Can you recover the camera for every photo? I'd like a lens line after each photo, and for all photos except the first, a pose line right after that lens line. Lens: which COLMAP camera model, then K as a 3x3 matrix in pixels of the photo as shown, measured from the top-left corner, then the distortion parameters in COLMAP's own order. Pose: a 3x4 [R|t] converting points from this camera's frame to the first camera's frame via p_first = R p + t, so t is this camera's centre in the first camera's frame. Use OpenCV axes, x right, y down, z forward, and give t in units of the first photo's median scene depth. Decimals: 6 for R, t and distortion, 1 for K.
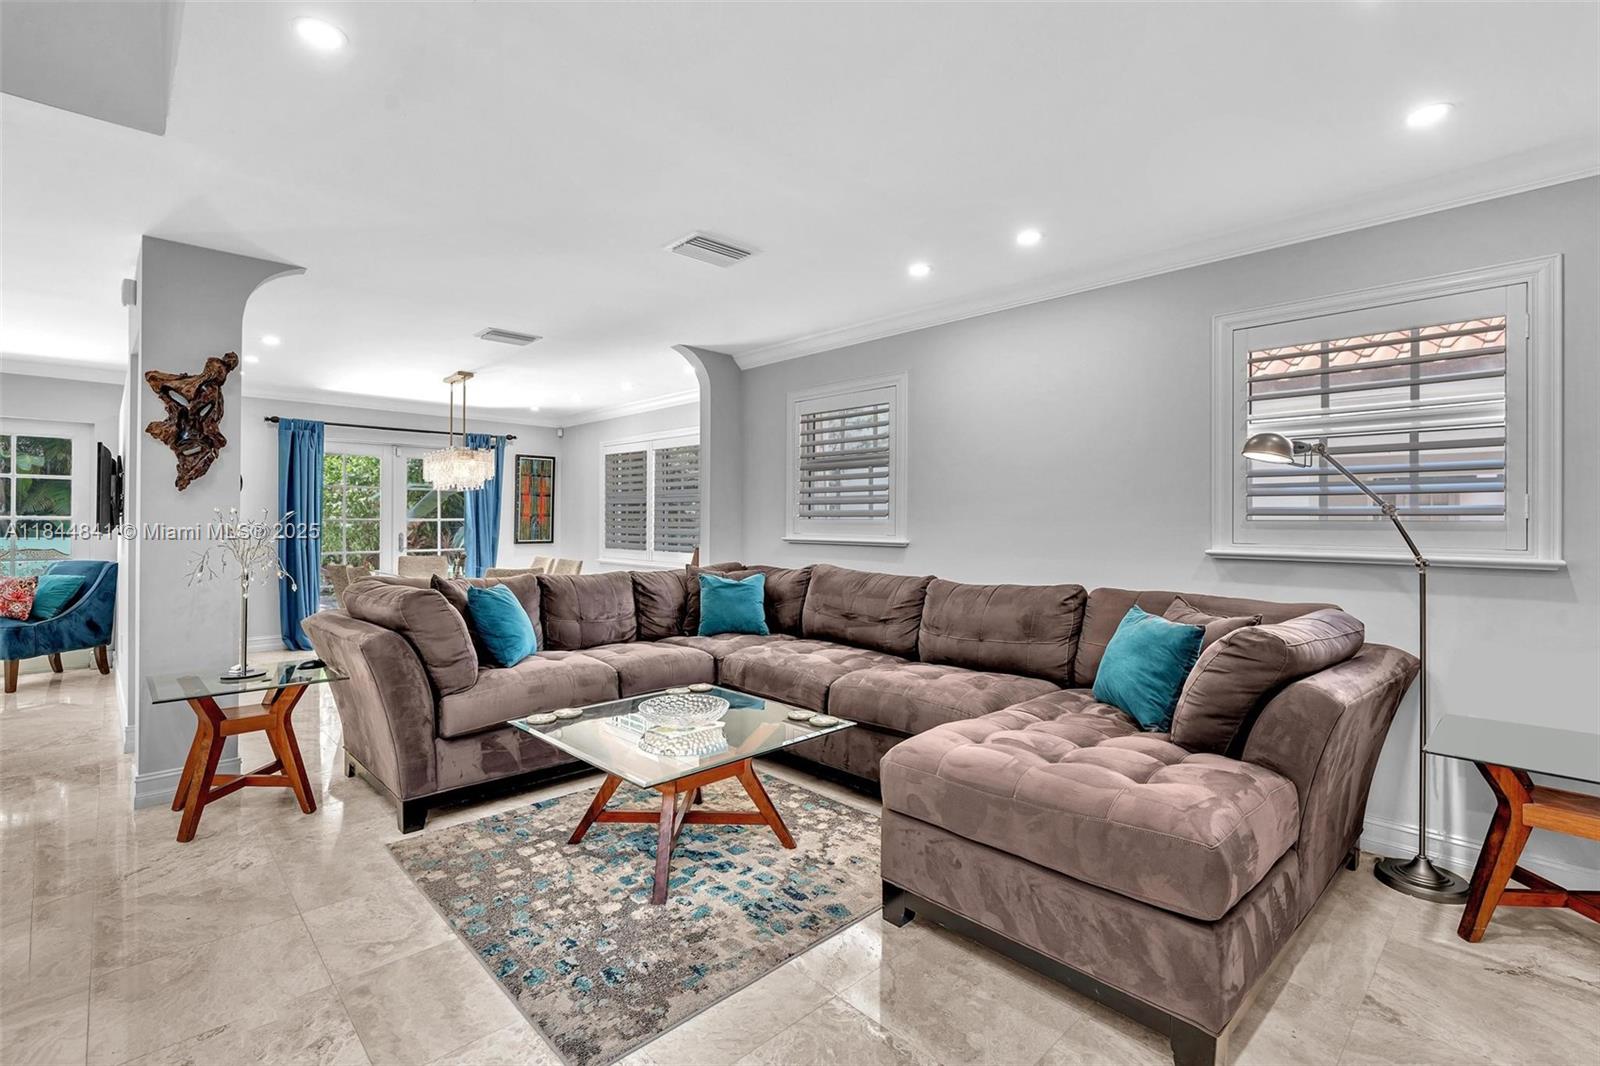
lens RADIAL K [[720.8, 0, 790.4], [0, 720.8, 517.1], [0, 0, 1]] dist [-0.004203, 0.000463]
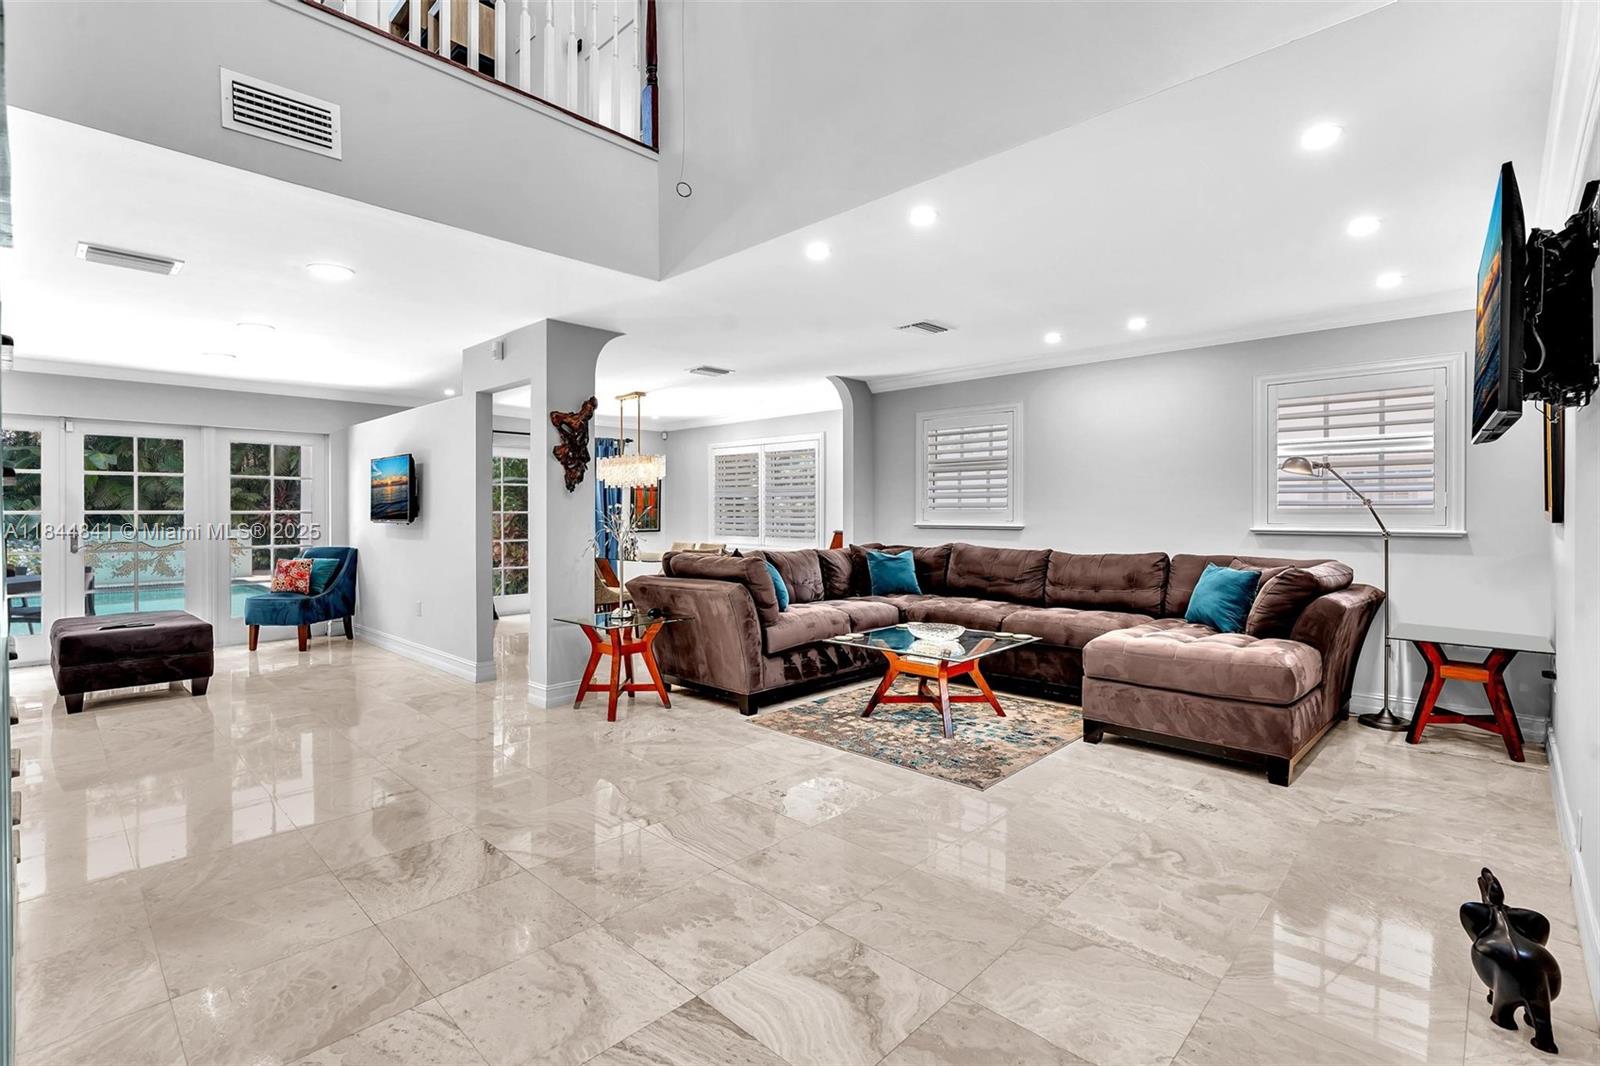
lens RADIAL K [[732.5, 0, 796.8], [0, 732.5, 515.0], [0, 0, 1]] dist [-0.003702, 0.000393]
pose [[0.999020, -0.005922, 0.043861, -0.505622], [0.005491, 0.999936, 0.009940, -0.003832], [-0.043917, -0.009690, 0.998988, -0.571159]]
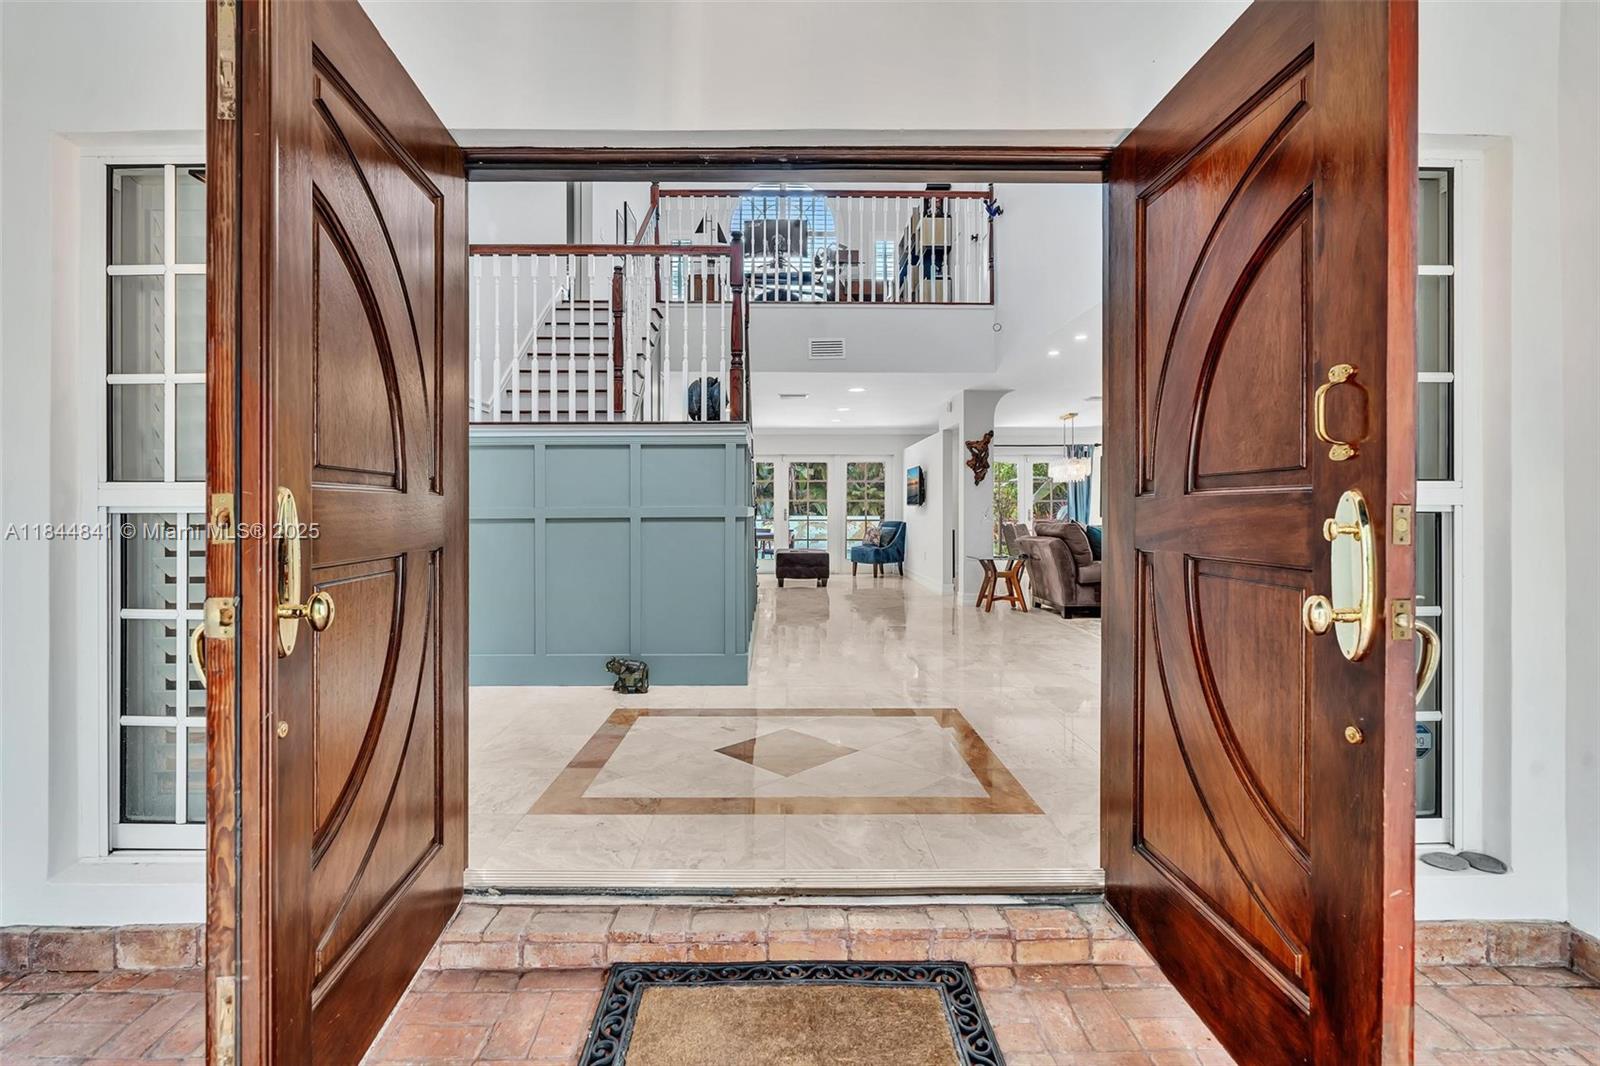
lens RADIAL K [[720.8, 0, 790.4], [0, 720.8, 517.1], [0, 0, 1]] dist [-0.004203, 0.000463]
pose [[0.727296, 0.002740, -0.686319, 0.506021], [0.007797, 0.999895, 0.012255, 0.043403], [0.686280, -0.014264, 0.727198, -1.518853]]
